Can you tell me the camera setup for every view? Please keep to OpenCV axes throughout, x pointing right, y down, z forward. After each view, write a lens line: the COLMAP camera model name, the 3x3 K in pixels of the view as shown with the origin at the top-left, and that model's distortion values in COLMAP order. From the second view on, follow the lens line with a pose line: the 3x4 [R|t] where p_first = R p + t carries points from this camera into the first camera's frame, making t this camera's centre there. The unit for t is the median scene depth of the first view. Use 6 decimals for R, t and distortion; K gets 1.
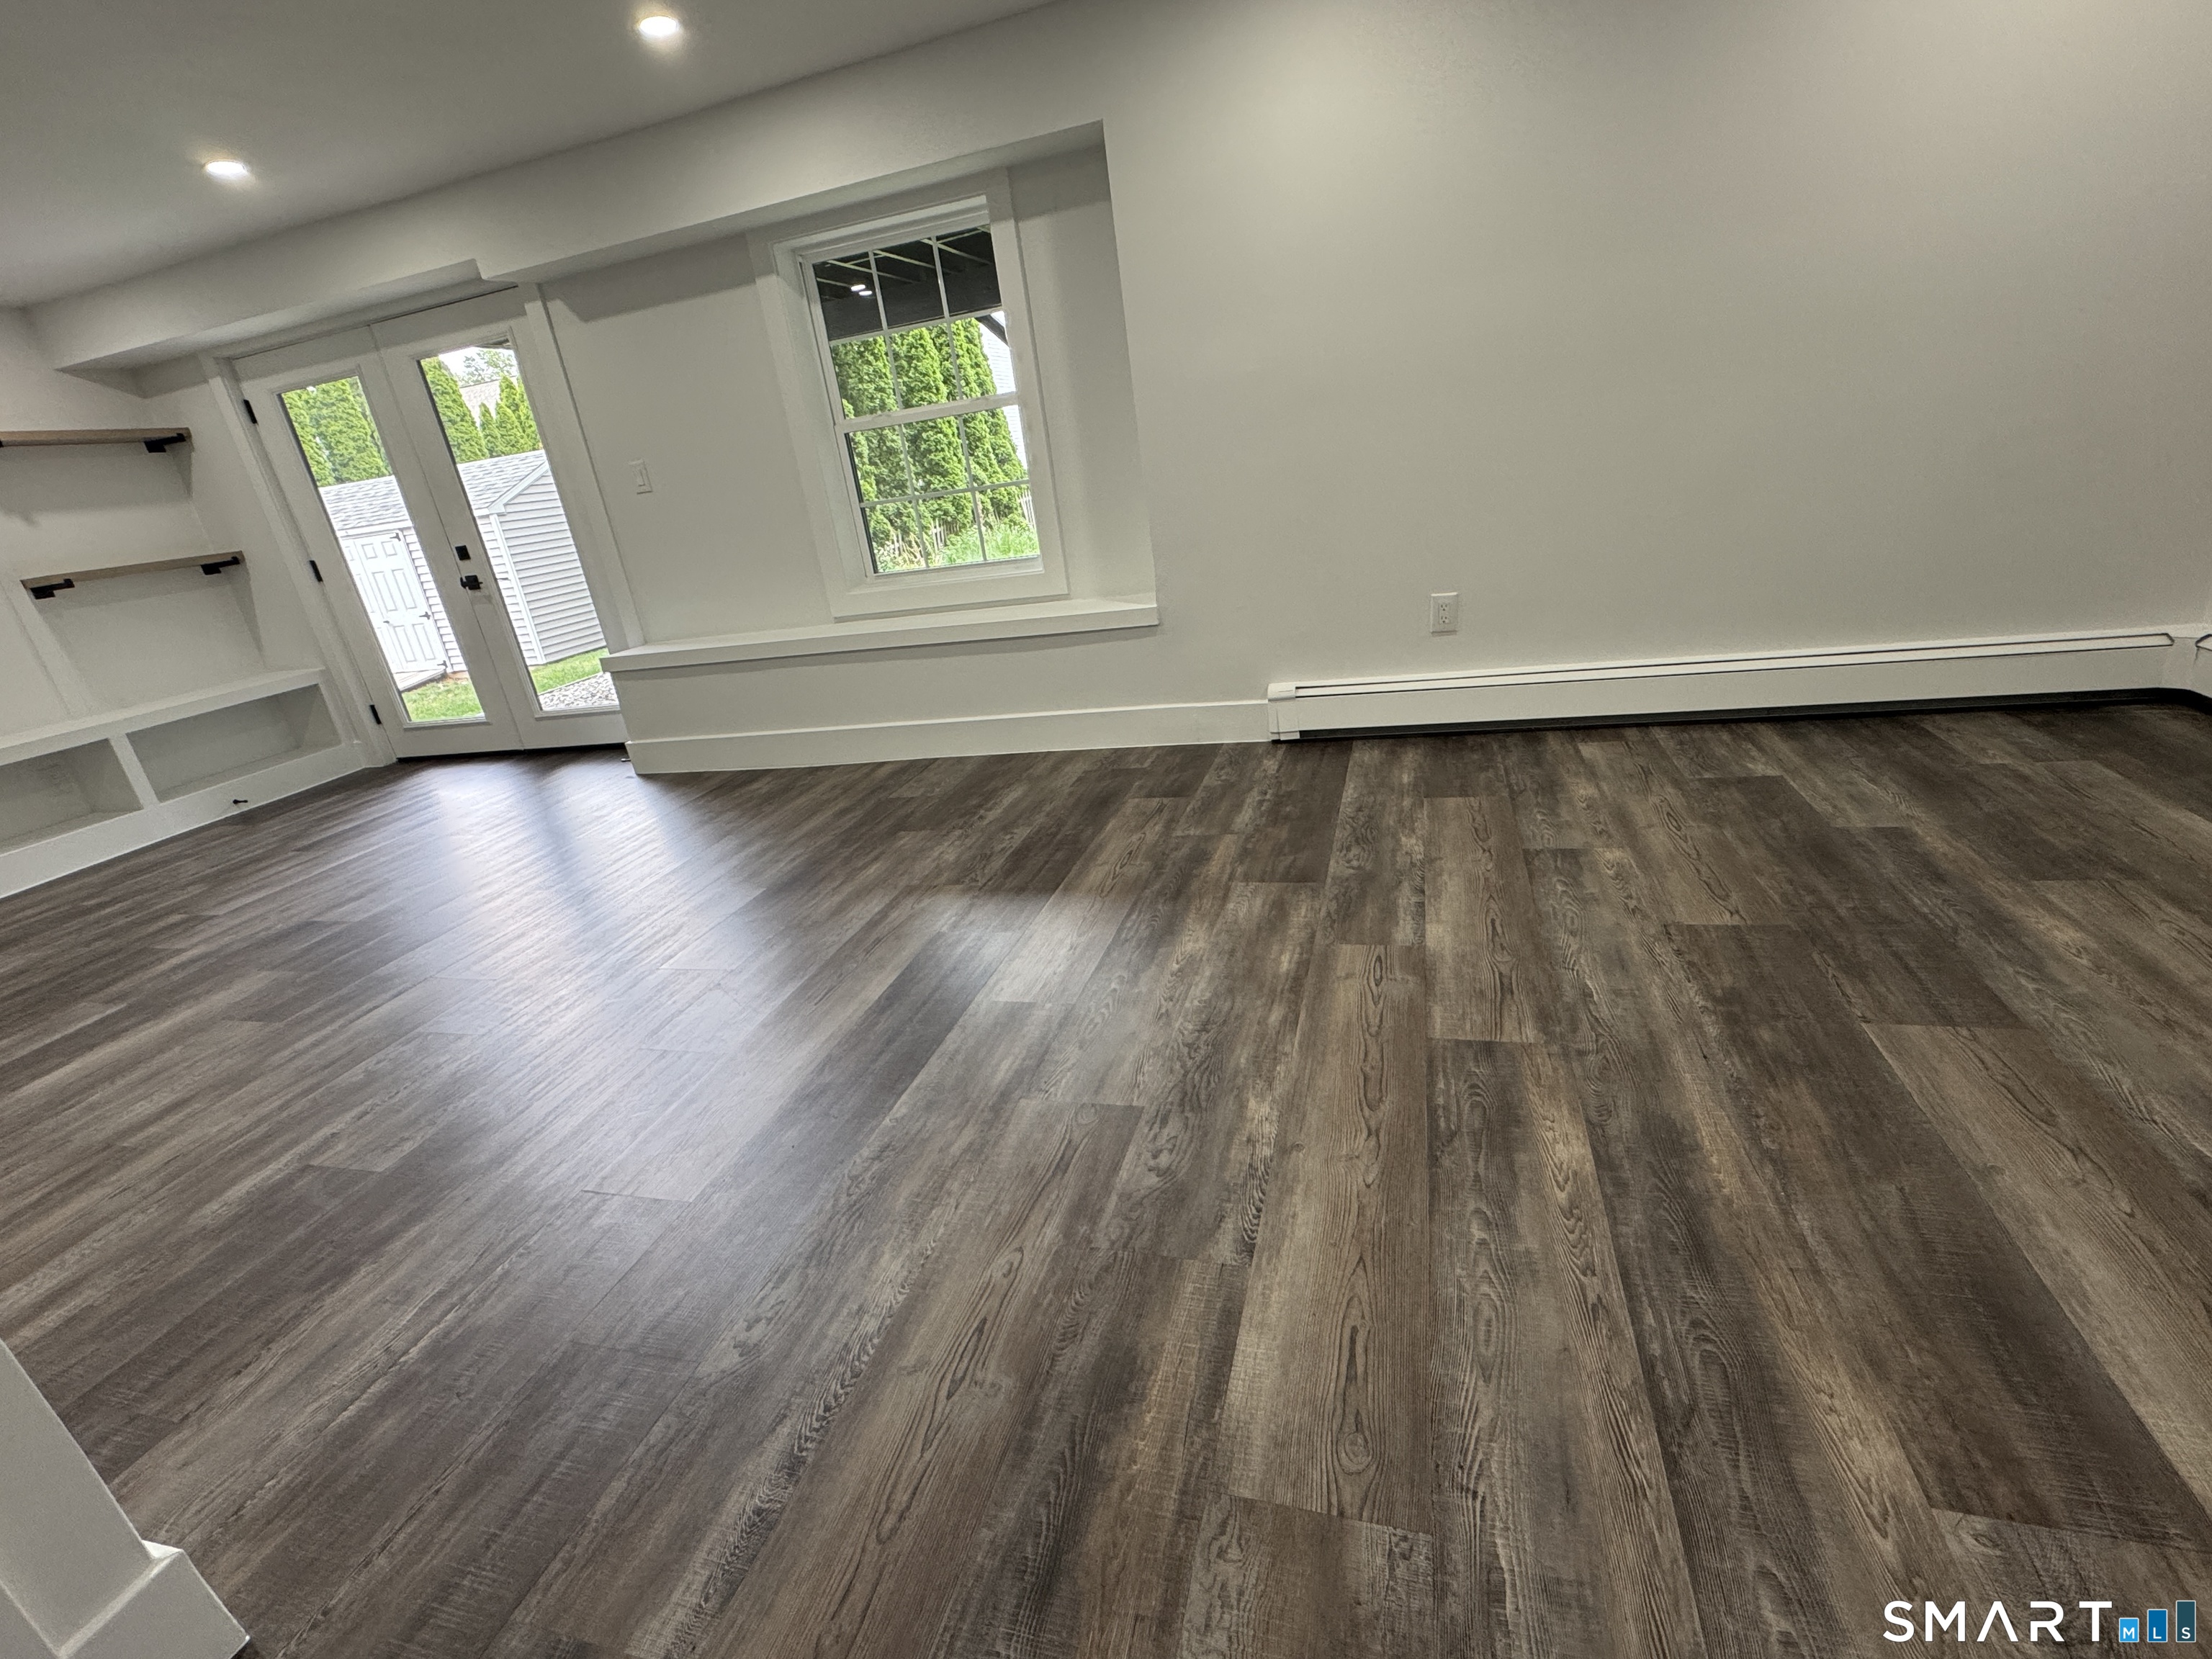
lens RADIAL K [[999.0, 0, 1106.0], [0, 999.0, 829.5], [0, 0, 1]] dist [-0.000181, -0.000725]
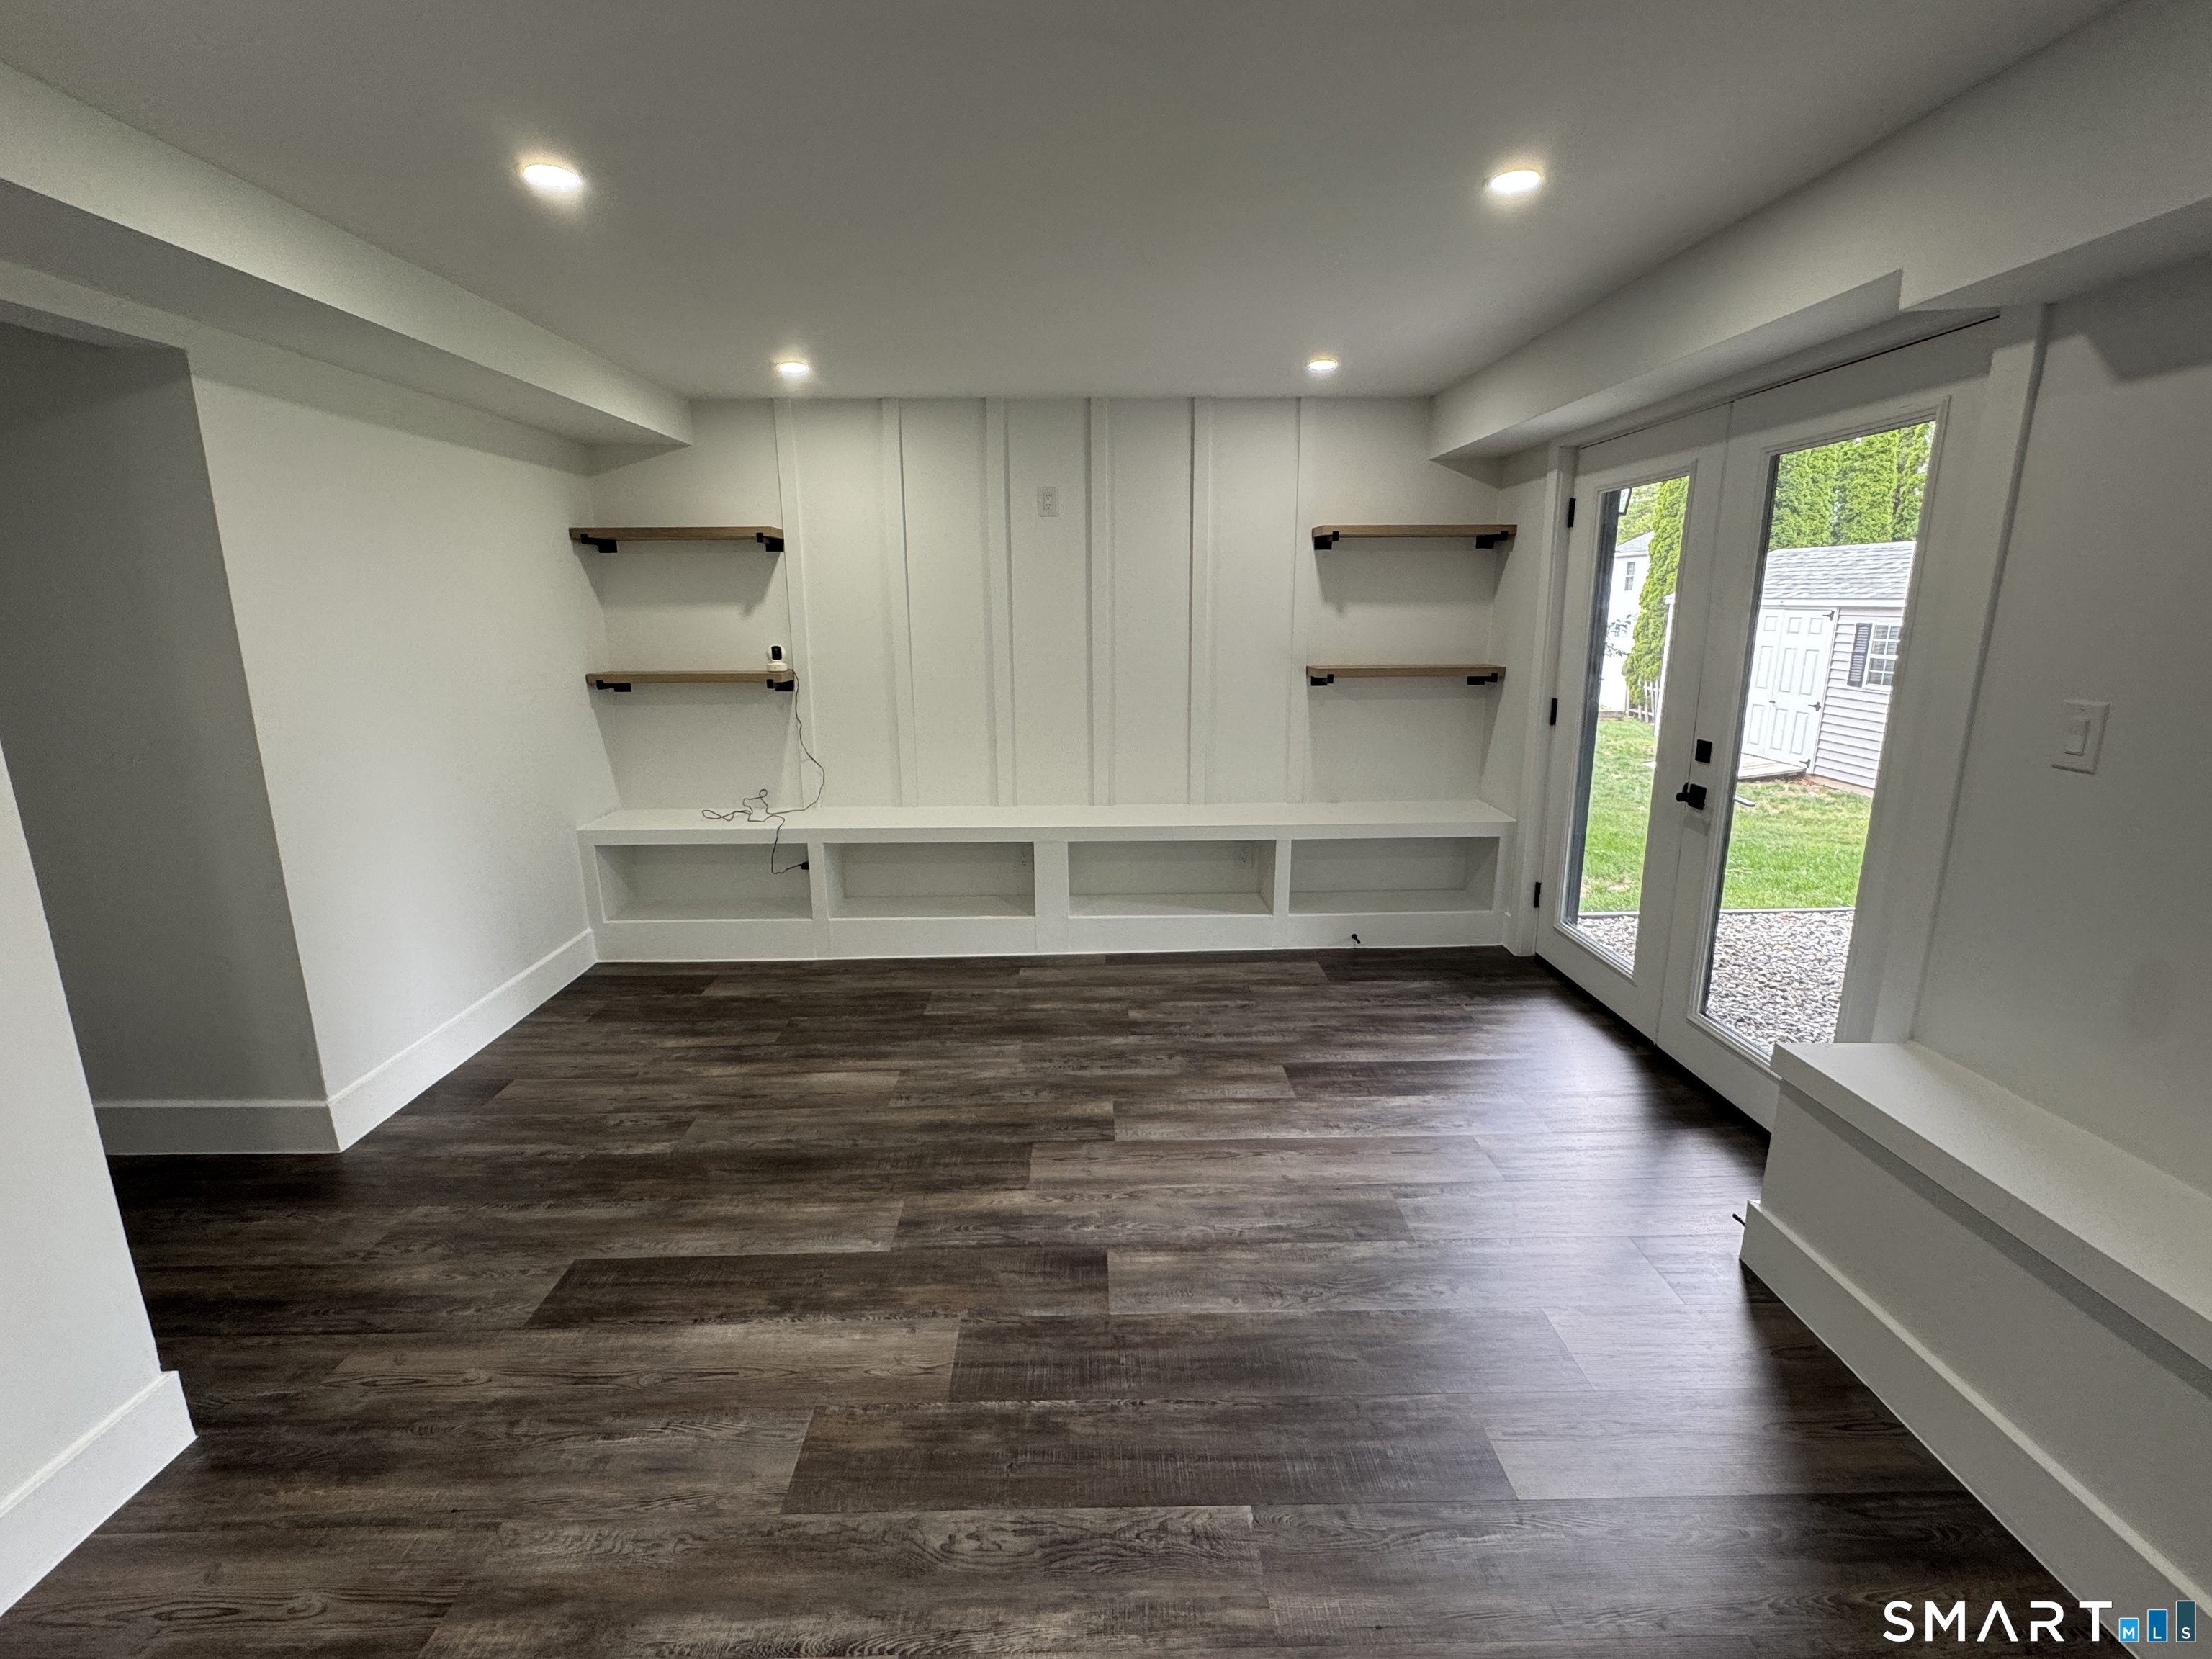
lens RADIAL K [[999.0, 0, 1106.0], [0, 999.0, 829.5], [0, 0, 1]] dist [-0.000181, -0.000725]
pose [[0.300040, 0.341554, -0.890684, -0.185370], [-0.372930, 0.901392, 0.220033, -0.240036], [0.878009, 0.266144, 0.397829, 0.448218]]
